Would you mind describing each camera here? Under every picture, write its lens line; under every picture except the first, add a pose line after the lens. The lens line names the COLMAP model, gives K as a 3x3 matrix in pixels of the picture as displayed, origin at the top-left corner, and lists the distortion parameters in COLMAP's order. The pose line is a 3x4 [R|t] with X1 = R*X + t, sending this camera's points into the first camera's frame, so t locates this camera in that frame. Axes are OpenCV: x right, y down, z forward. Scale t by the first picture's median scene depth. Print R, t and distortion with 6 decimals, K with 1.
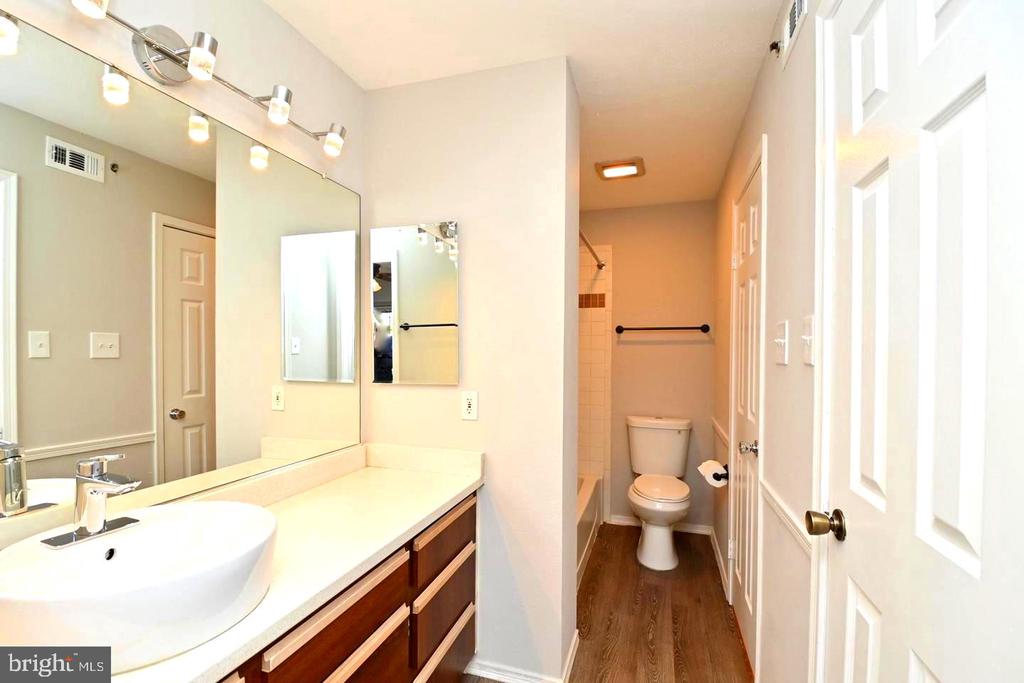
lens RADIAL K [[448.7, 0, 518.9], [0, 448.7, 349.5], [0, 0, 1]] dist [0.006674, -0.016415]
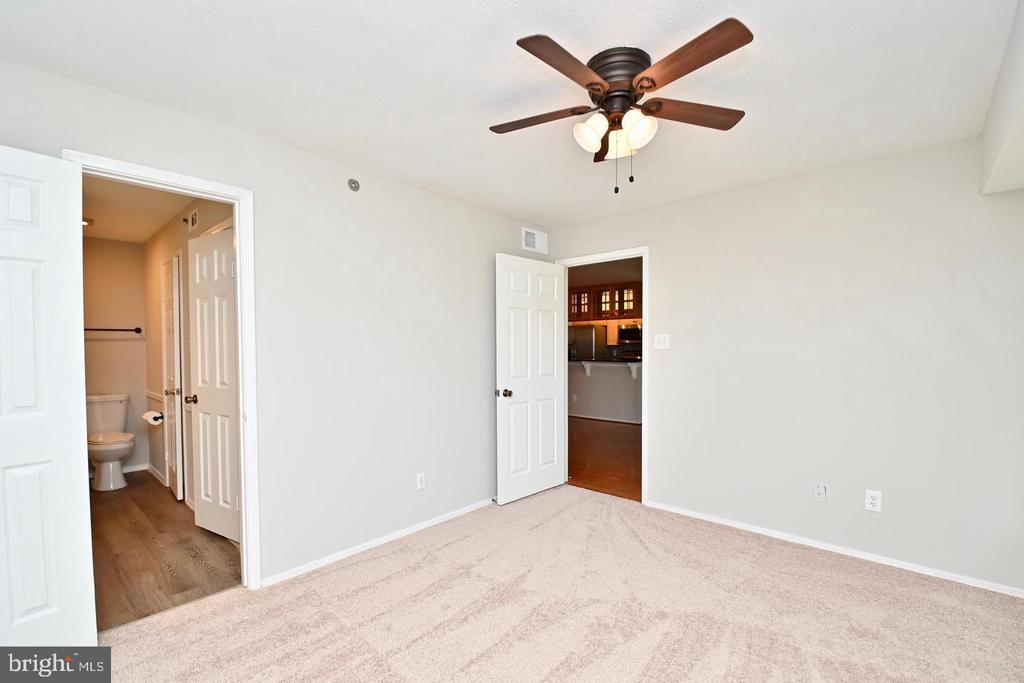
lens RADIAL K [[448.7, 0, 517.0], [0, 448.7, 349.2], [0, 0, 1]] dist [0.006674, -0.016415]
pose [[0.406068, -0.017481, 0.913676, -0.670706], [0.012452, 0.999830, 0.013595, 0.015901], [-0.913758, 0.005856, 0.406217, -1.153862]]
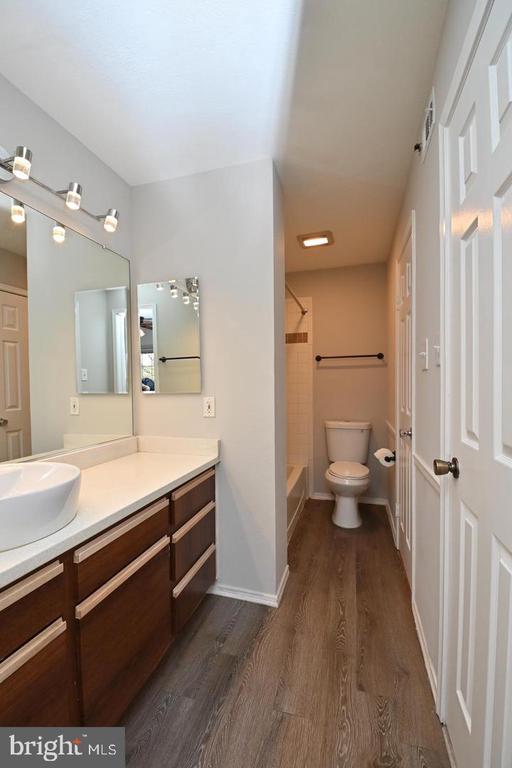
lens RADIAL K [[336.5, 0, 245.1], [0, 336.5, 386.9], [0, 0, 1]] dist [0.006674, -0.016415]
pose [[0.999811, -0.016463, -0.010297, 0.015052], [0.016576, 0.999803, 0.010917, 0.048121], [0.010115, -0.011086, 0.999887, -0.061713]]
